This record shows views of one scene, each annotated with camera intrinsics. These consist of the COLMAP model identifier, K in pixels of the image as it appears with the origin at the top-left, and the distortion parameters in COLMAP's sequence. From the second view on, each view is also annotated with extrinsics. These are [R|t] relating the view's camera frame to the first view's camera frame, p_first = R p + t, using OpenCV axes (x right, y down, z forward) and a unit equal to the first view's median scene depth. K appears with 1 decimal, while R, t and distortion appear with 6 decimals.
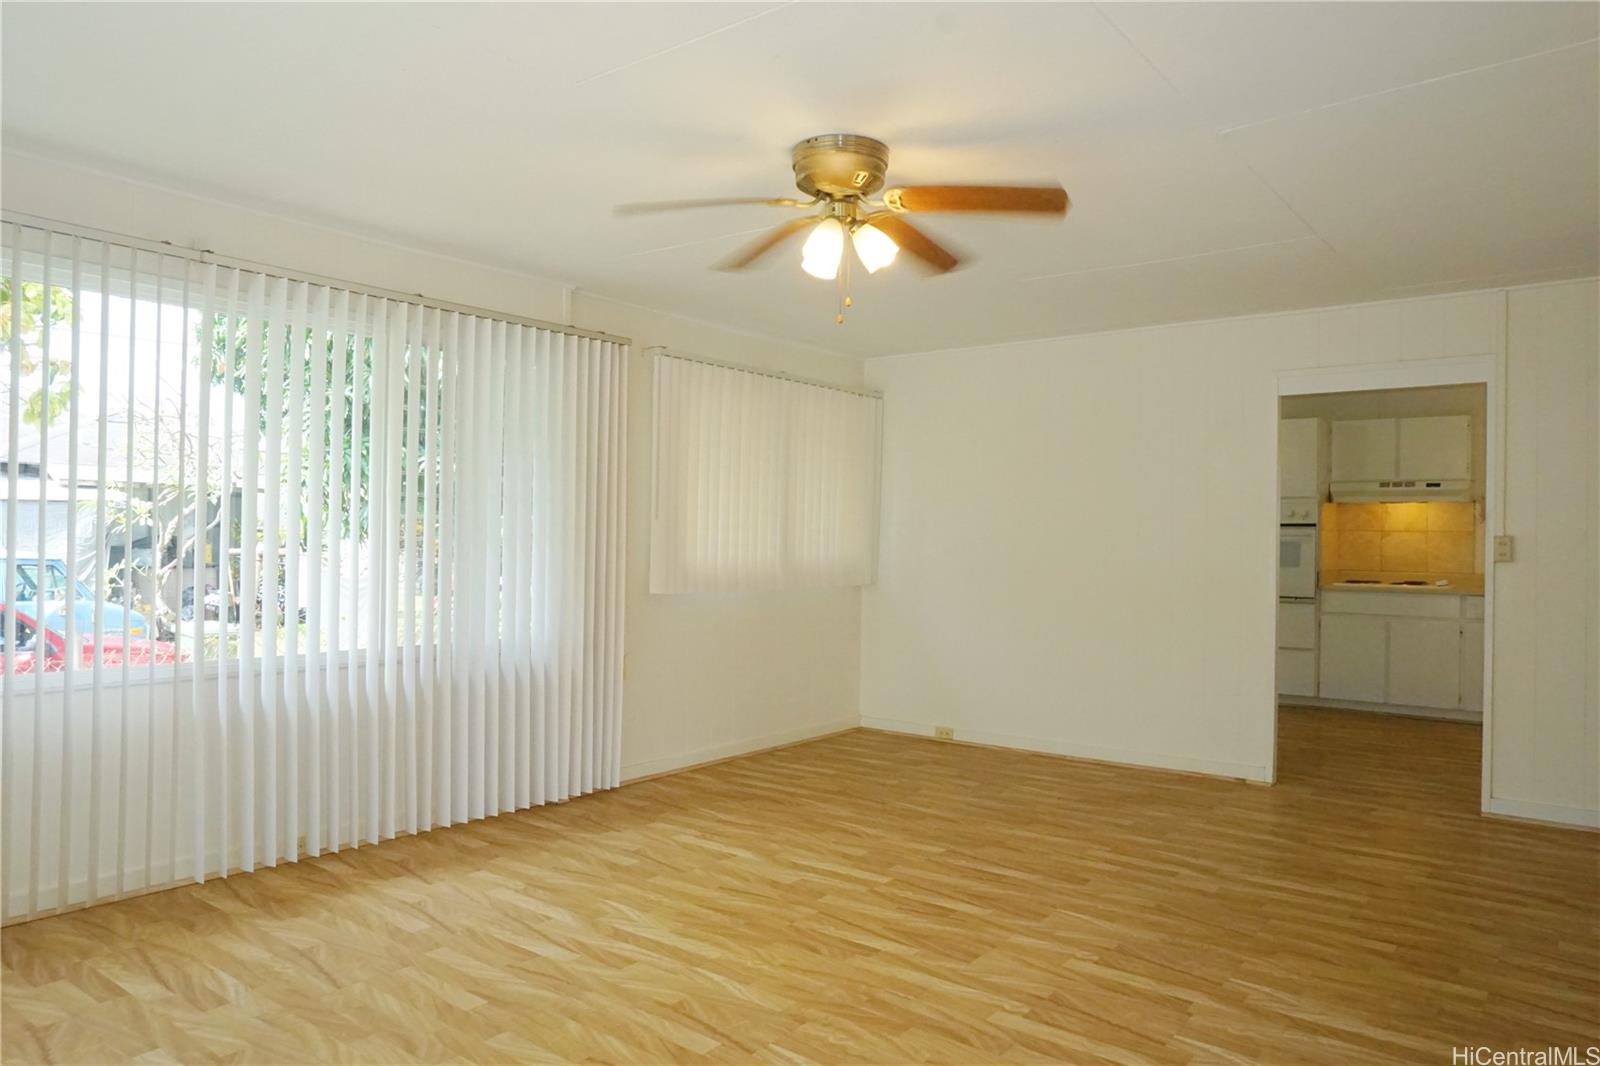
lens RADIAL K [[1090.2, 0, 799.5], [0, 1090.2, 532.3], [0, 0, 1]] dist [-0.022185, 0.004923]
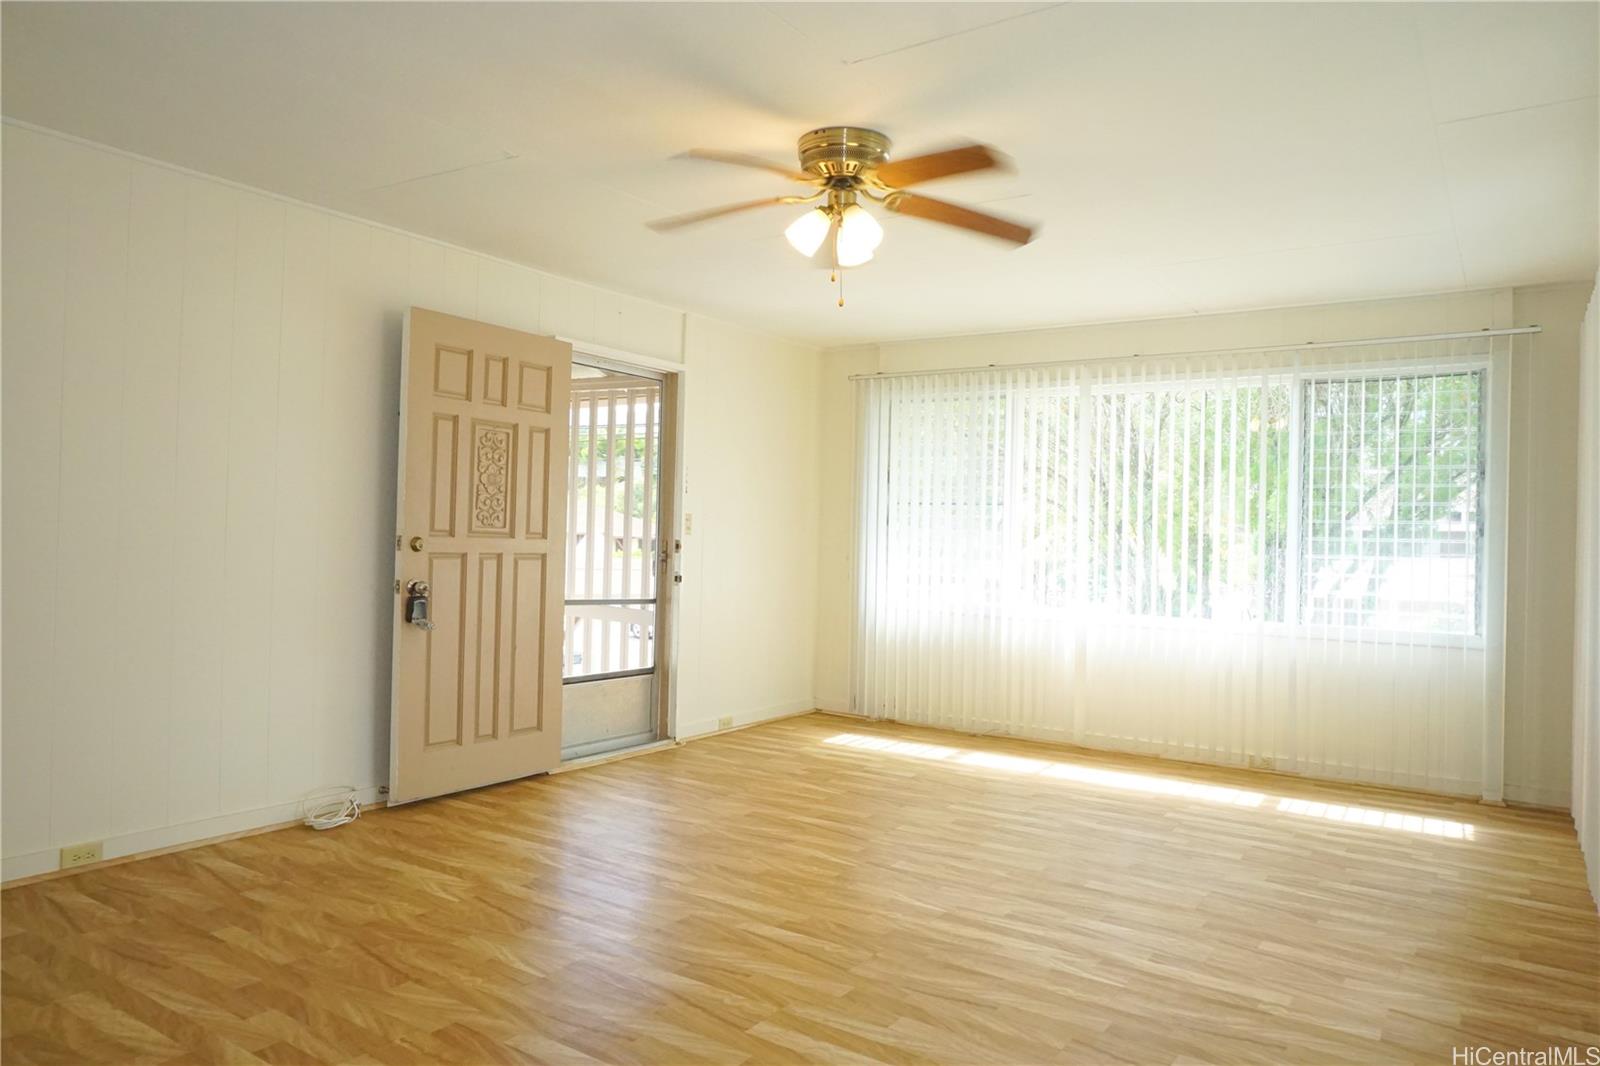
lens RADIAL K [[1090.2, 0, 800.4], [0, 1090.2, 529.1], [0, 0, 1]] dist [-0.022185, 0.004923]
pose [[-0.996931, -0.041000, -0.066688, 0.128372], [-0.040355, 0.999125, -0.010989, 0.031751], [0.067081, -0.008264, -0.997713, 1.924066]]
